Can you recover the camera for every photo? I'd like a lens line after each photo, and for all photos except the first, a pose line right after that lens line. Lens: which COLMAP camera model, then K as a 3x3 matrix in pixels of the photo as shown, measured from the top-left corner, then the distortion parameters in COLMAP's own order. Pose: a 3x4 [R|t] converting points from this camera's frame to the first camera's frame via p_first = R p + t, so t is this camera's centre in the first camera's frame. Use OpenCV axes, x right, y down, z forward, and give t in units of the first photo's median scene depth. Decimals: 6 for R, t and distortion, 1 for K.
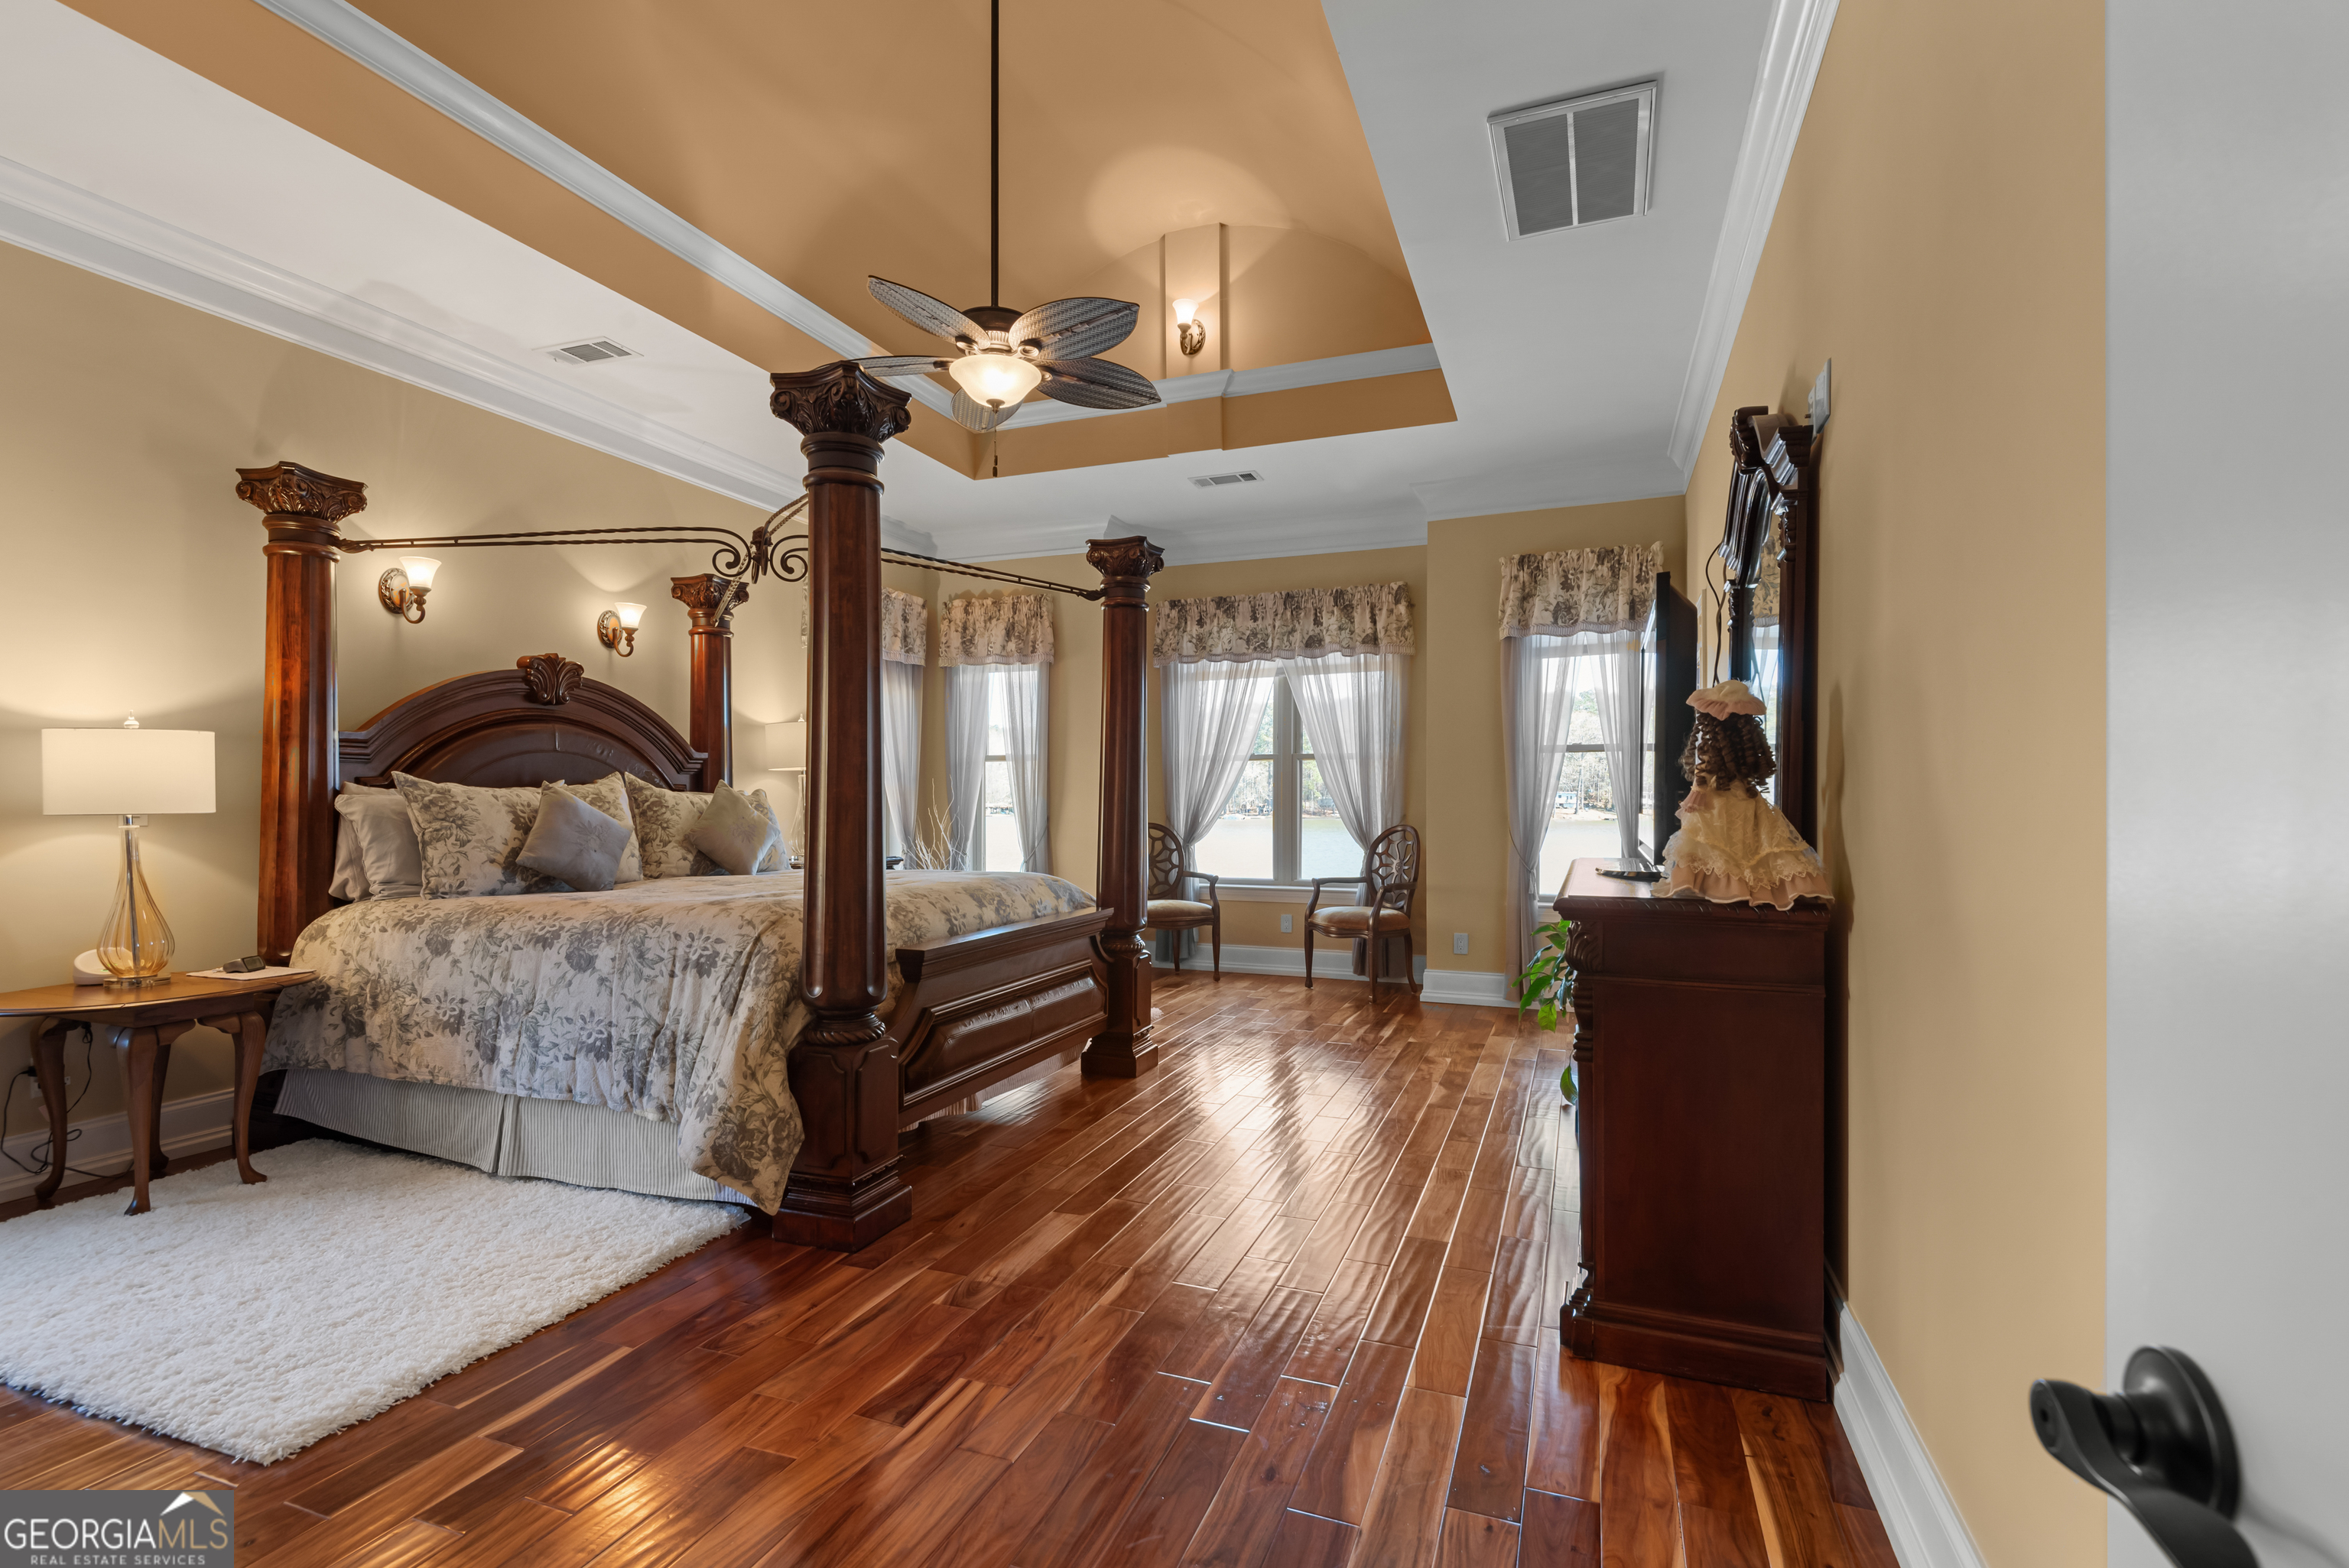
lens RADIAL K [[1083.1, 0, 1169.2], [0, 1083.1, 789.5], [0, 0, 1]] dist [0.003707, -0.008671]
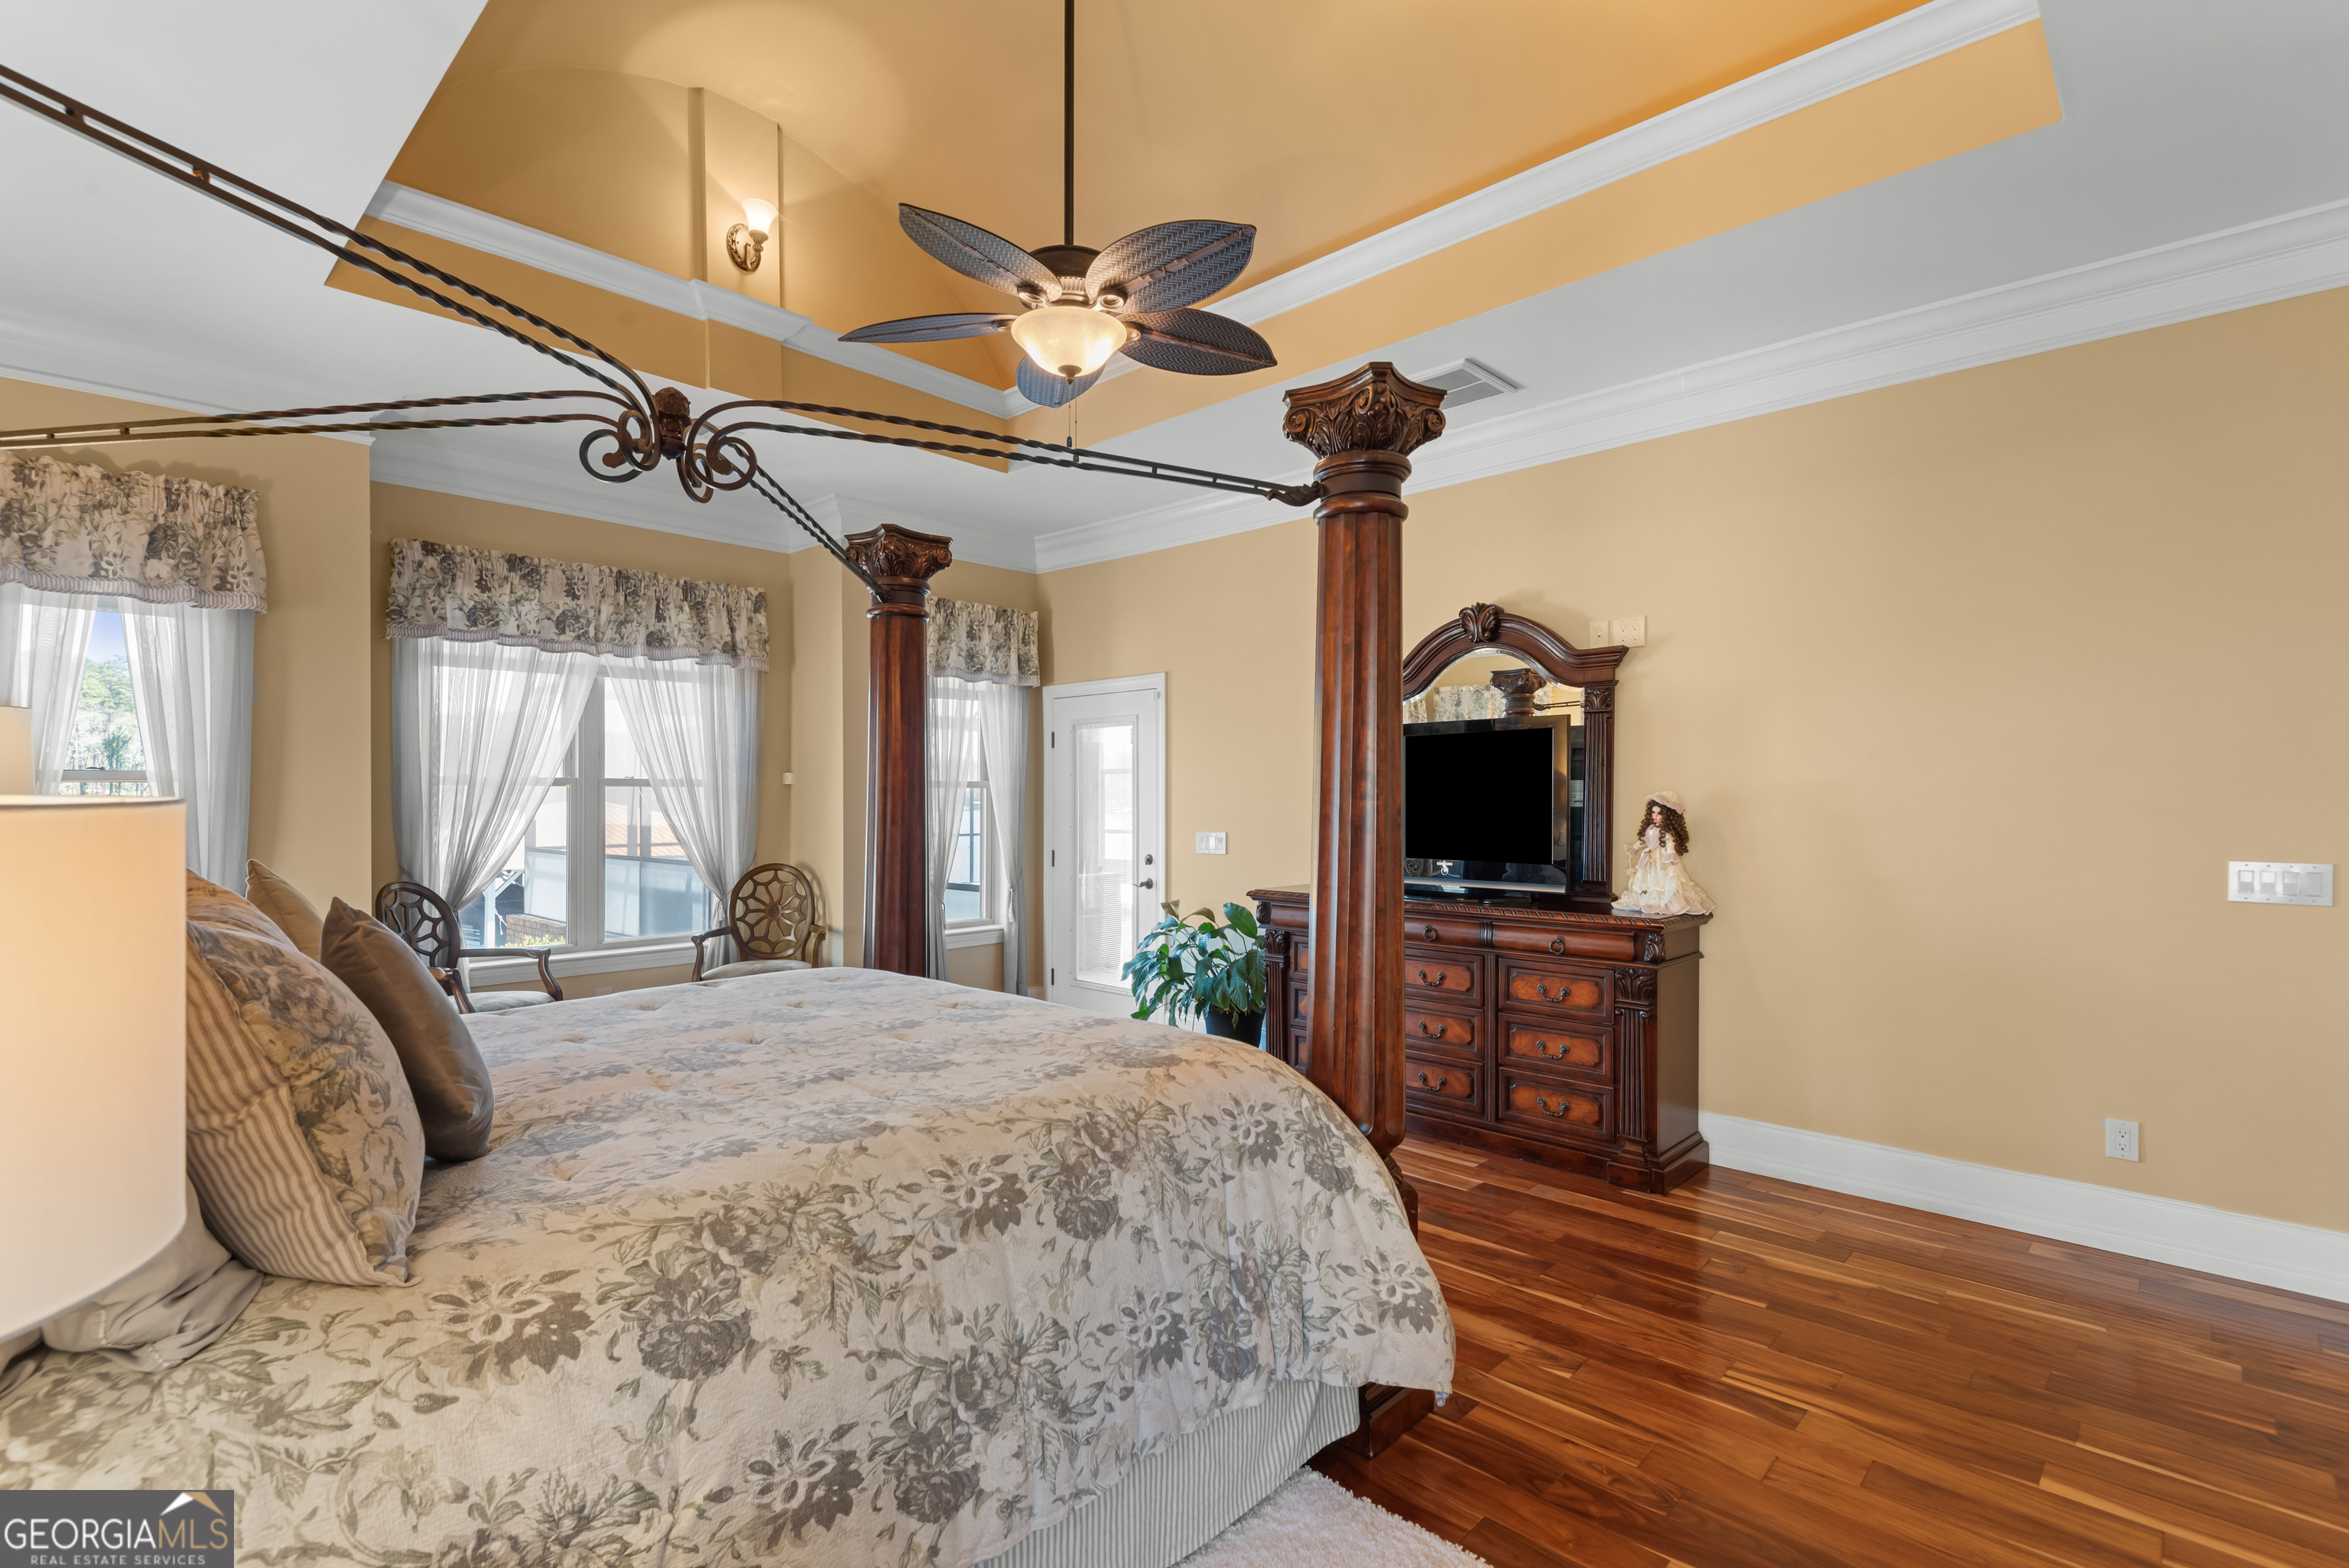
lens RADIAL K [[1083.1, 0, 1187.4], [0, 1083.1, 800.5], [0, 0, 1]] dist [0.003707, -0.008671]
pose [[0.384443, 0.003666, 0.923141, -0.462804], [-0.012964, 0.999915, 0.001428, -0.024637], [-0.923058, -0.012517, 0.384458, 0.334802]]
